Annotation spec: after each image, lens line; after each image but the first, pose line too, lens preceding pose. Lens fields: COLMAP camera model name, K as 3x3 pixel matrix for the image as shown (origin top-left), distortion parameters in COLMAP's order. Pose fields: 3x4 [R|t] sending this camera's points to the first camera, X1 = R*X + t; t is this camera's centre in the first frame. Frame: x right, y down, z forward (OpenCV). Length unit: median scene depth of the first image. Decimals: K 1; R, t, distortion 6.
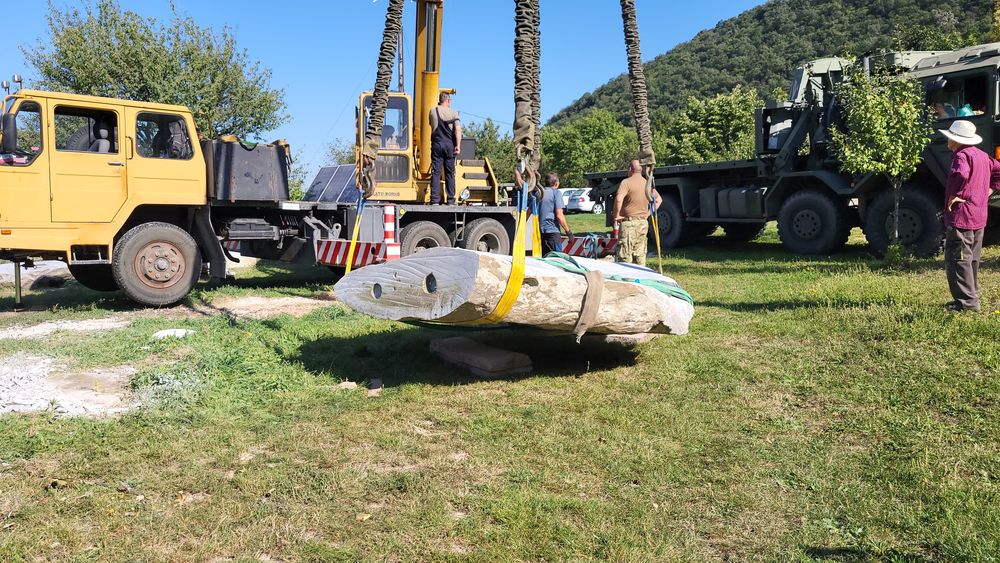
lens RADIAL K [[738.2, 0, 494.1], [0, 738.2, 288.8], [0, 0, 1]] dist [0.018958, -0.022439]
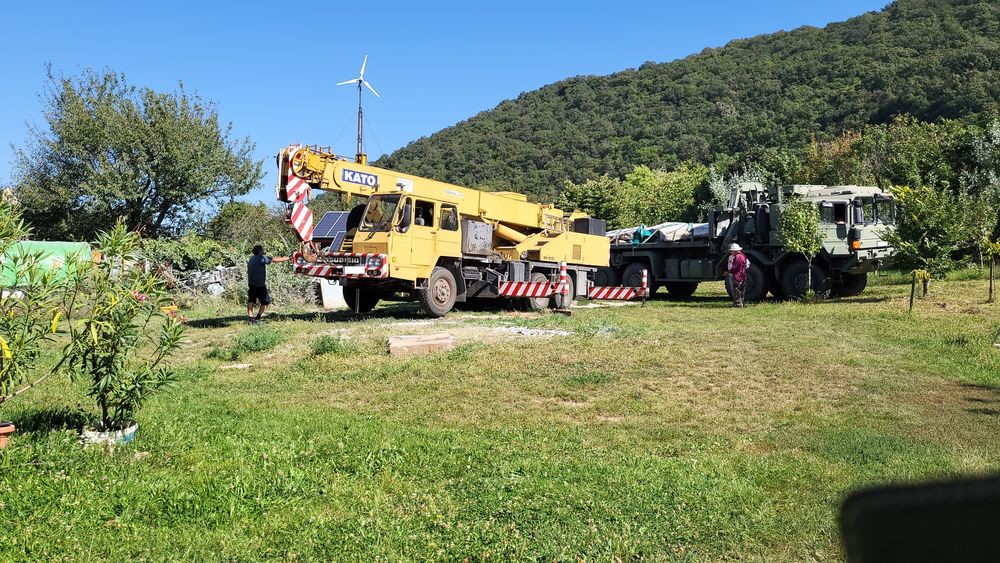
lens RADIAL K [[834.6, 0, 494.7], [0, 834.6, 281.8], [0, 0, 1]] dist [0.015491, -0.036083]
pose [[0.962424, 0.026723, 0.270235, -0.185742], [0.002074, 0.994394, -0.105720, 0.032171], [-0.271545, 0.102308, 0.956973, -0.188272]]
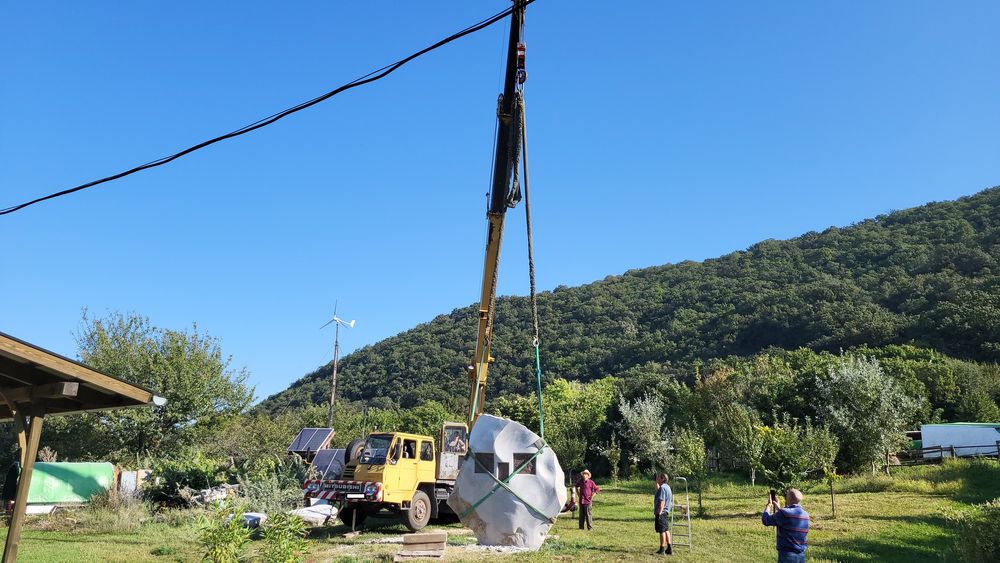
lens RADIAL K [[738.2, 0, 498.3], [0, 738.2, 289.8], [0, 0, 1]] dist [0.018958, -0.022439]
pose [[0.932248, 0.114725, 0.343151, -0.229243], [0.010857, 0.939104, -0.343462, 0.023006], [-0.361658, 0.323917, 0.874232, -0.255658]]
